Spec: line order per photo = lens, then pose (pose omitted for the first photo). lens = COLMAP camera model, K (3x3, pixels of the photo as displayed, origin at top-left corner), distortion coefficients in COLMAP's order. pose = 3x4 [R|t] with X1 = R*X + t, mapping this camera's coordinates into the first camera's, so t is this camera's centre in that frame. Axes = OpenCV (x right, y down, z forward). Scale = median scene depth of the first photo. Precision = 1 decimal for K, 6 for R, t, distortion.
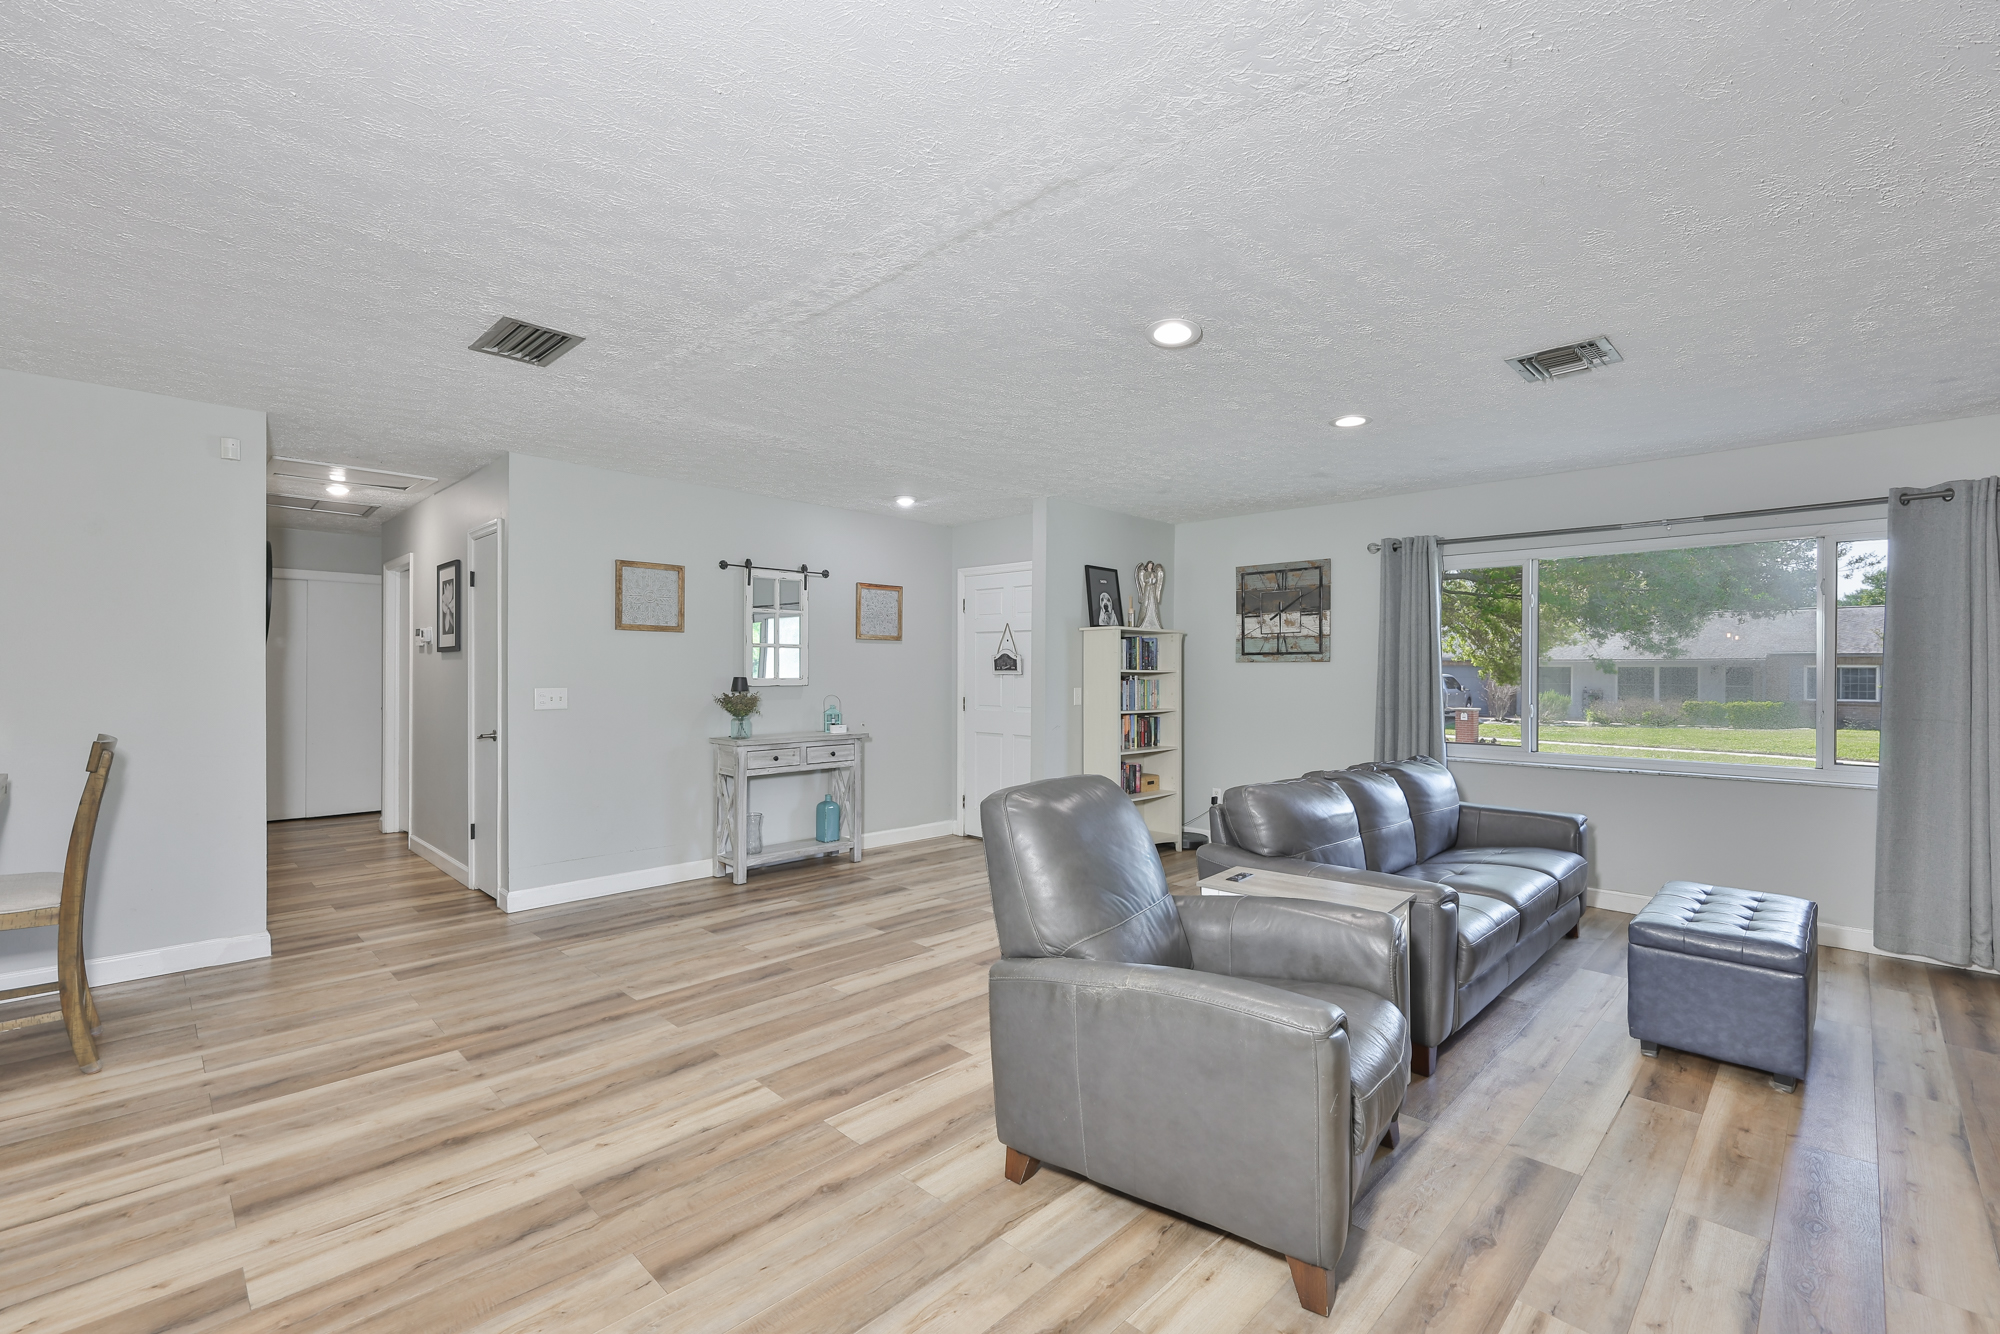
lens RADIAL K [[856.7, 0, 971.7], [0, 856.7, 670.5], [0, 0, 1]] dist [0.000529, -0.000044]
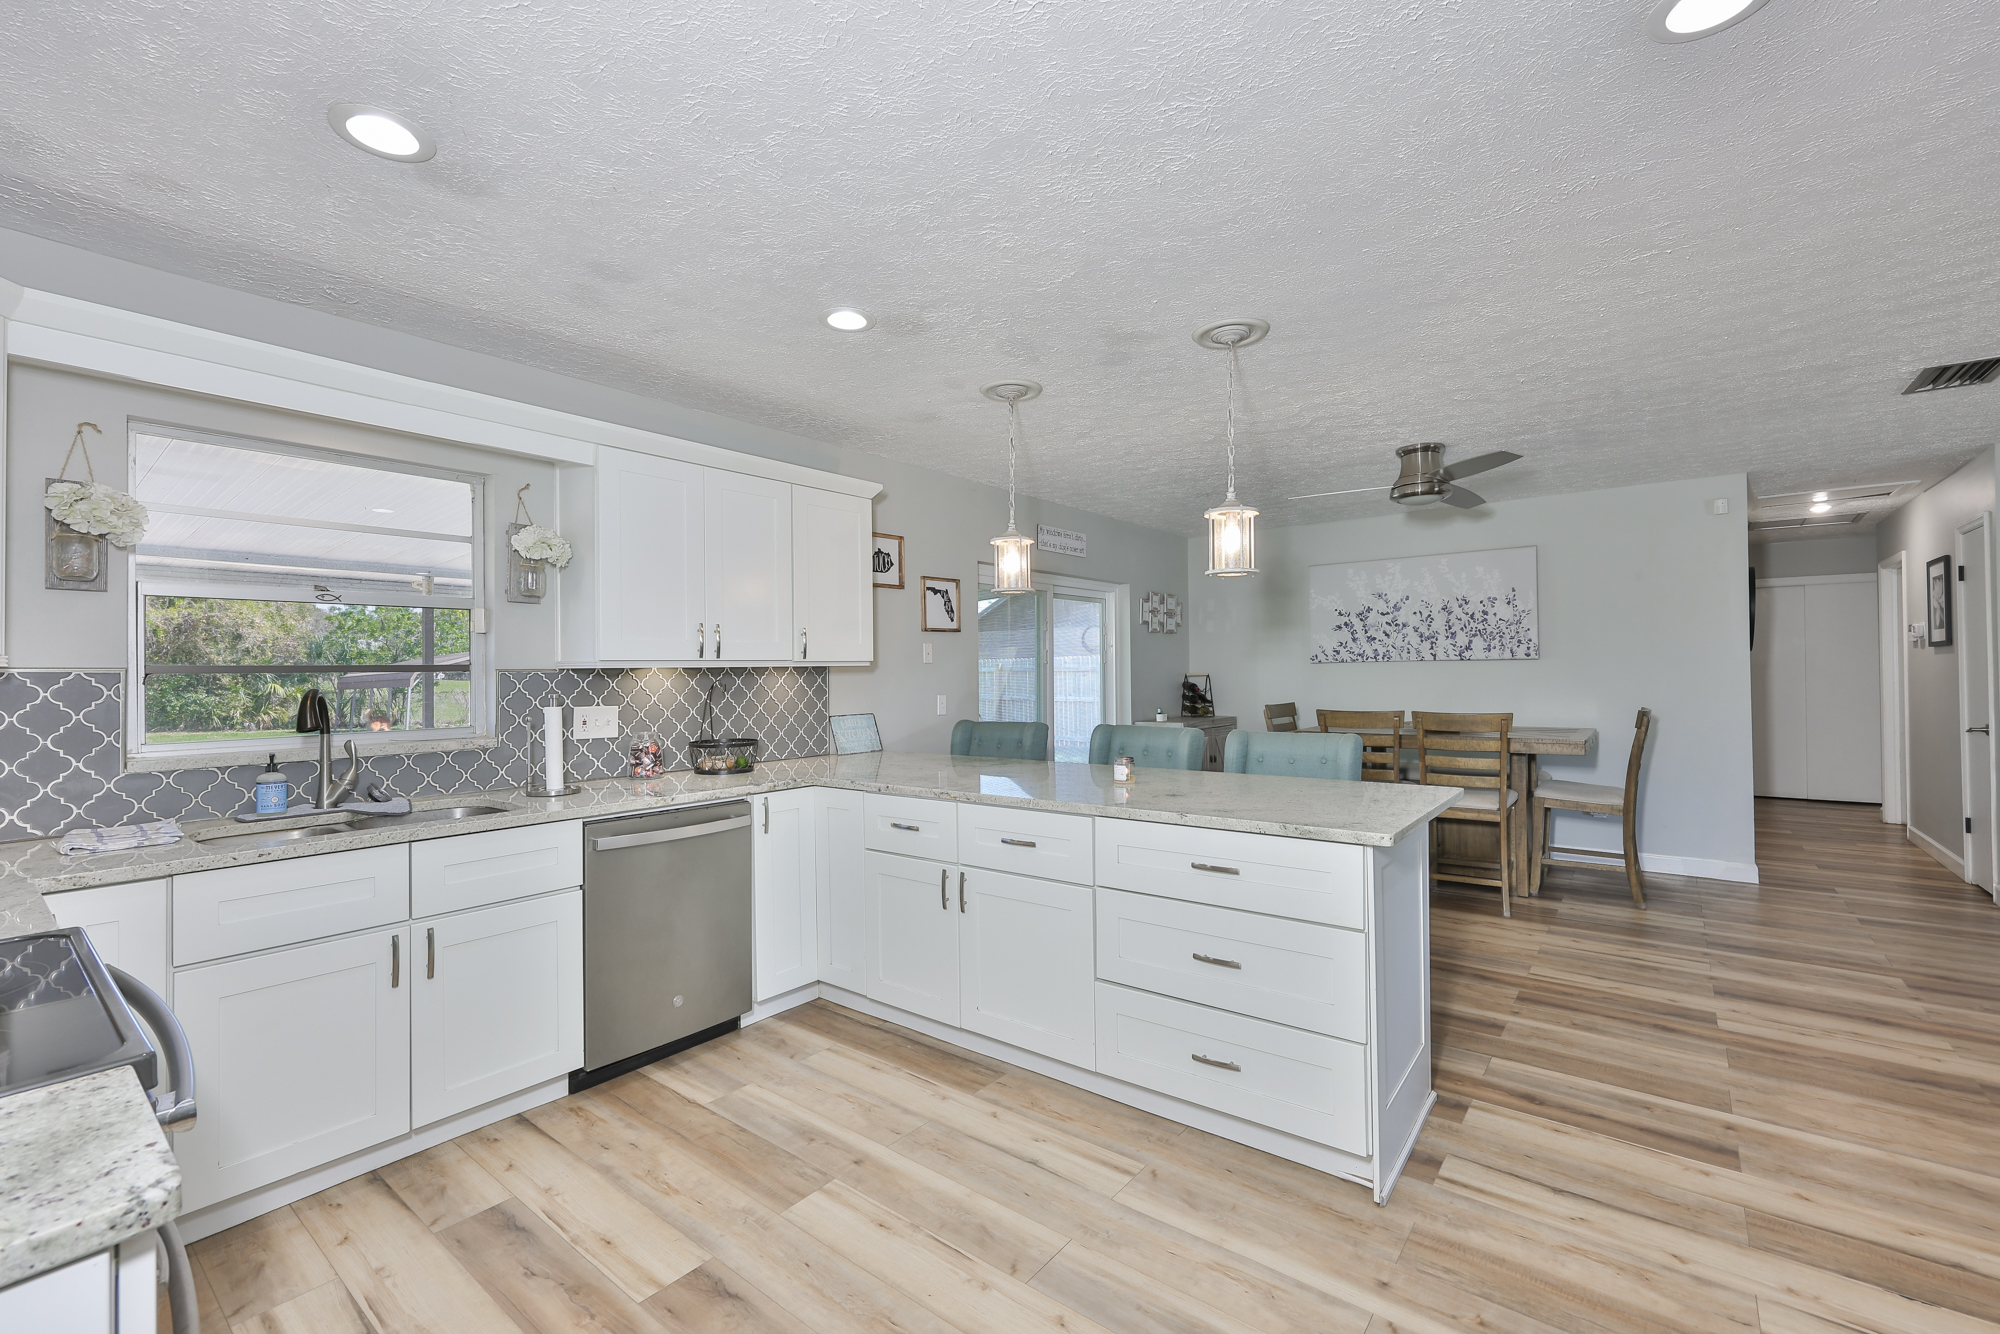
lens RADIAL K [[829.5, 0, 1039.7], [0, 829.5, 666.6], [0, 0, 1]] dist [-0.002966, -0.000009]
pose [[0.143220, -0.011789, -0.989621, 0.201843], [0.010276, 0.999893, -0.010424, 0.001525], [0.989638, -0.008677, 0.143325, -0.191660]]
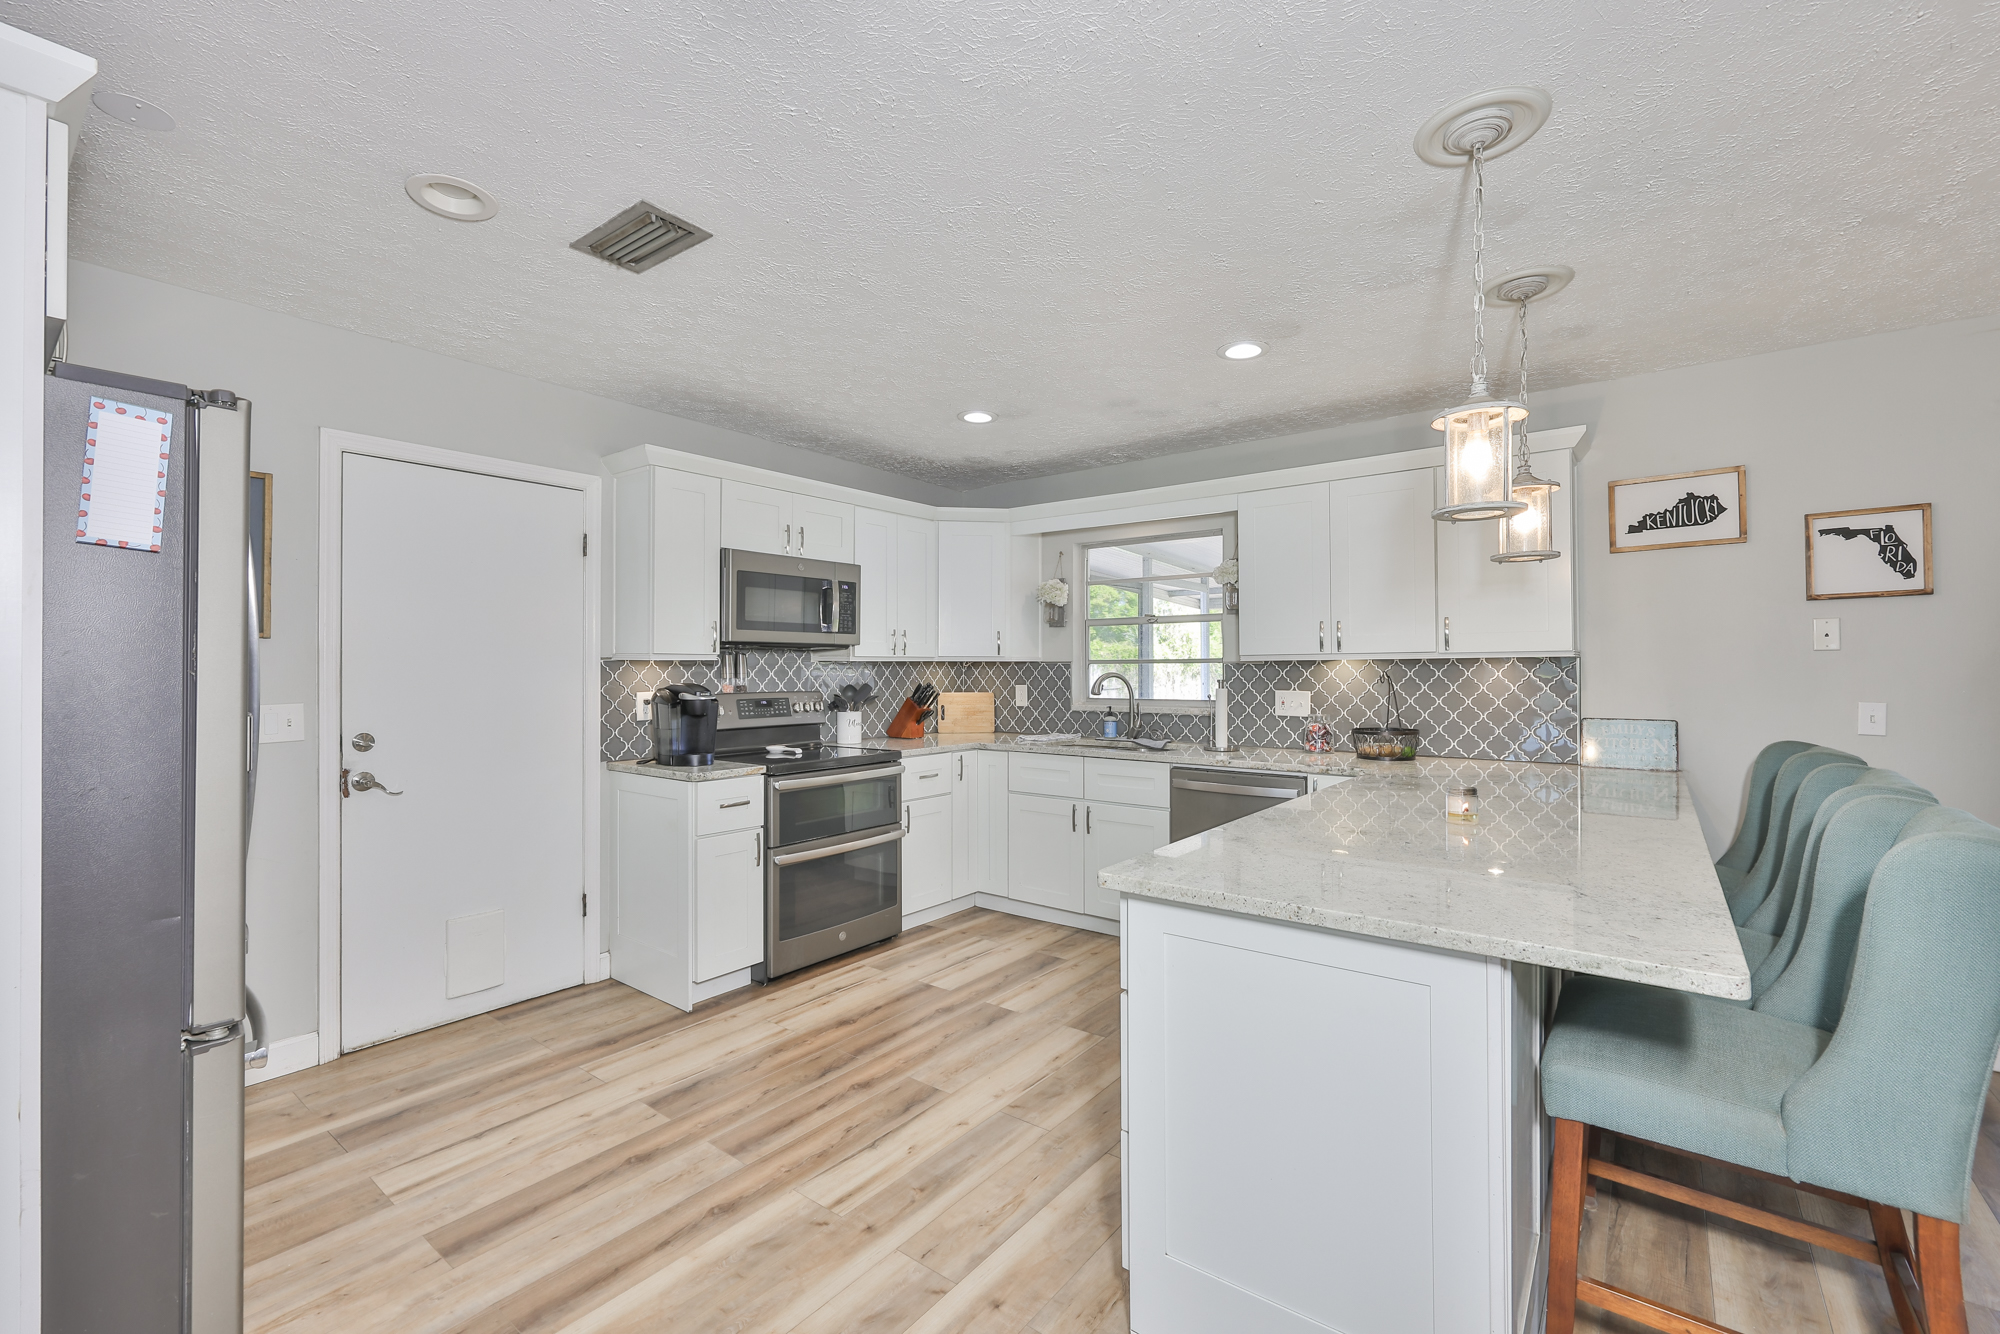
lens RADIAL K [[846.4, 0, 993.9], [0, 846.4, 662.5], [0, 0, 1]] dist [-0.002509, -0.000276]
pose [[-0.989470, -0.002710, -0.144712, -0.039003], [-0.001609, 0.999969, -0.007728, 0.000828], [0.144728, -0.007413, -0.989444, 0.283234]]
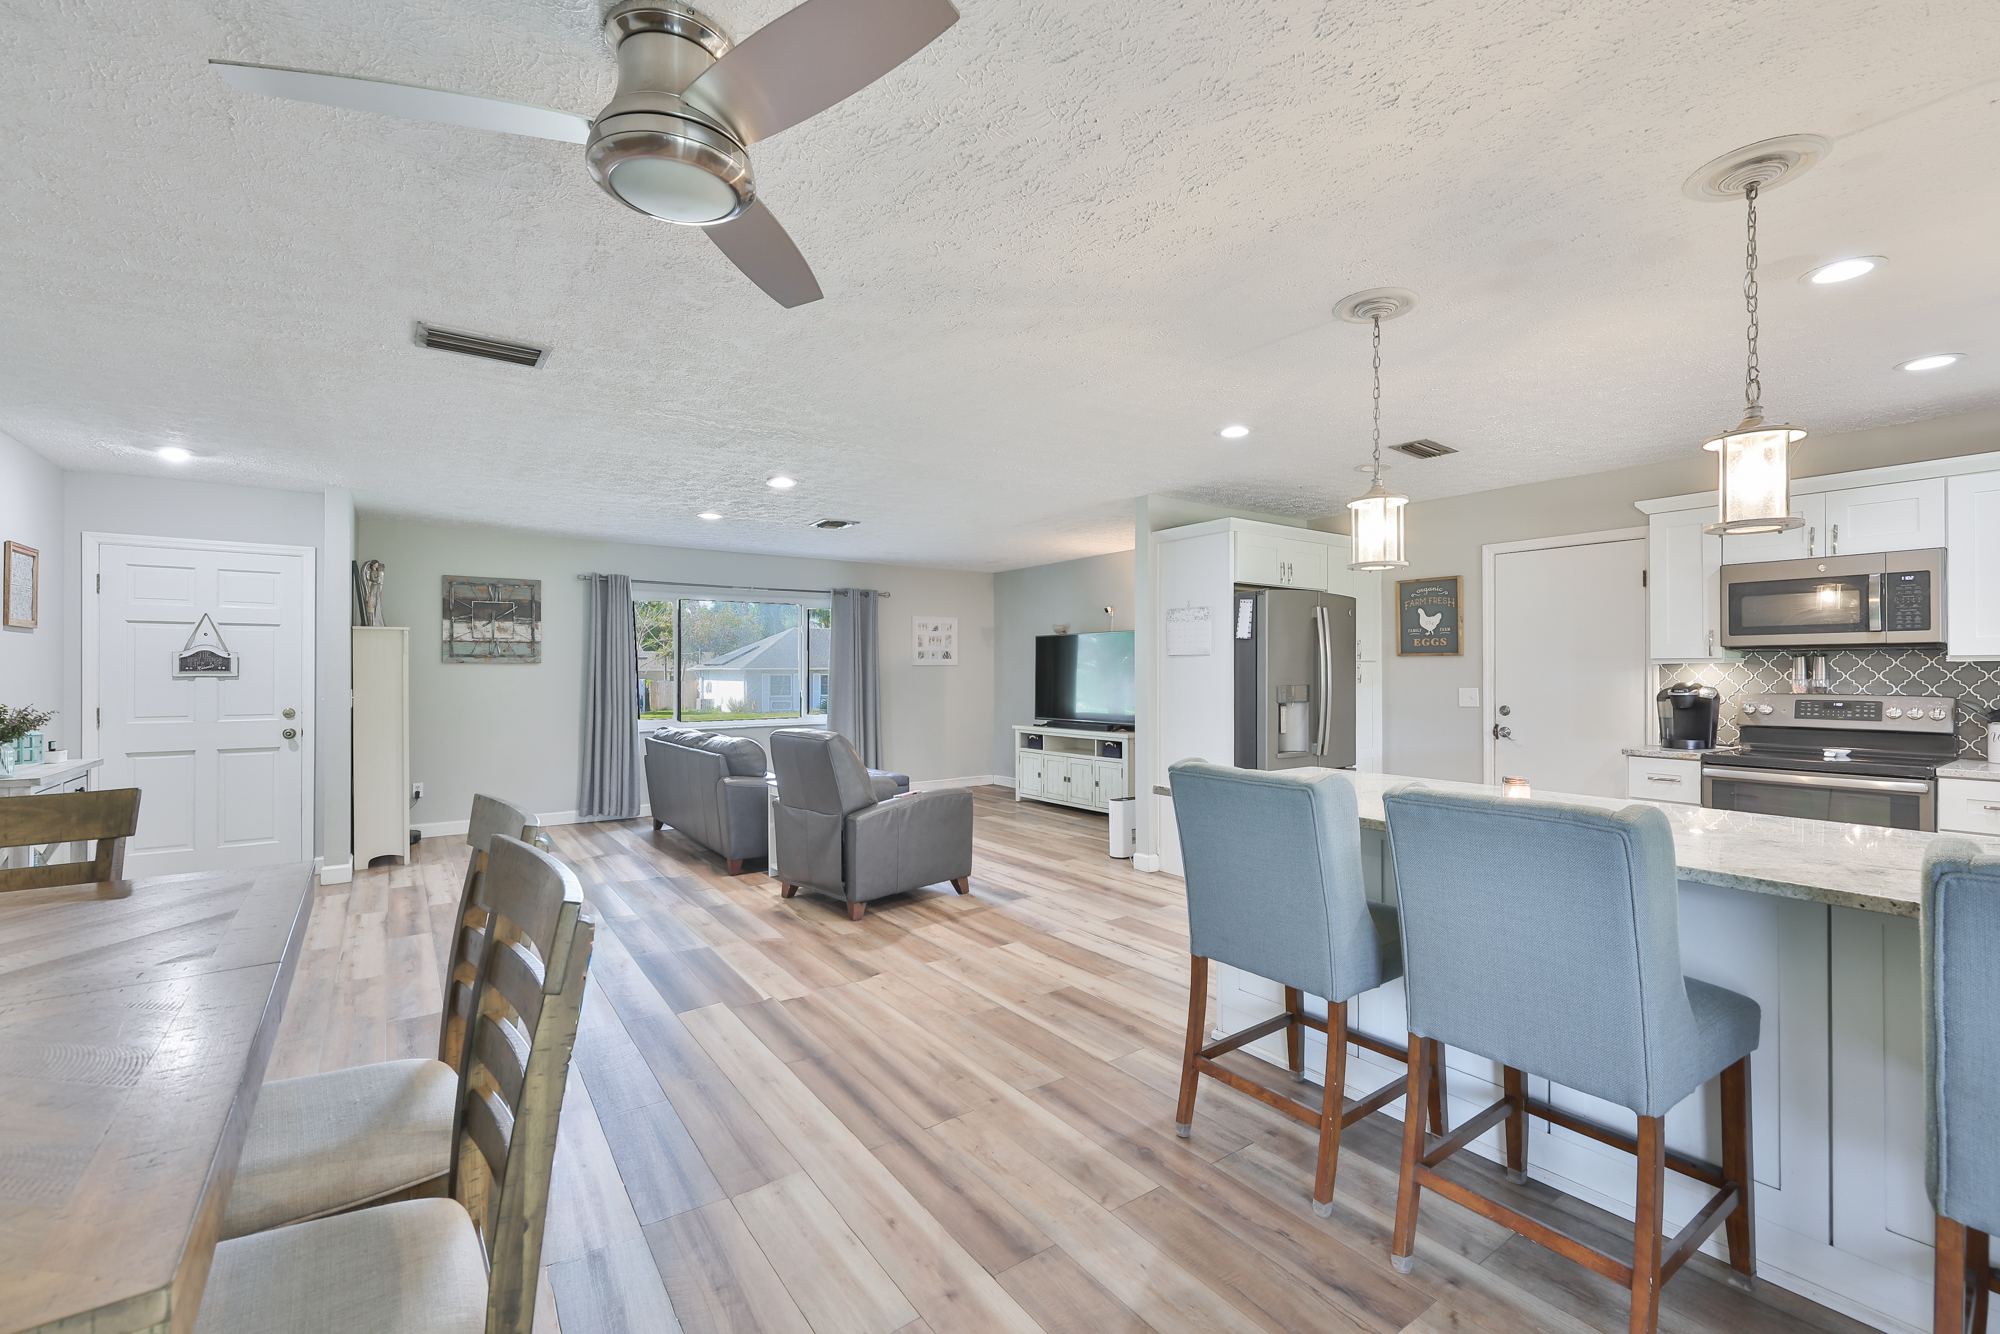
lens RADIAL K [[877.3, 0, 1006.2], [0, 877.3, 663.5], [0, 0, 1]] dist [-0.005690, -0.000165]
pose [[0.154111, 0.004341, 0.988044, -0.758652], [0.001333, 0.999989, -0.004601, -0.002304], [-0.988053, 0.002026, 0.154104, 0.125518]]
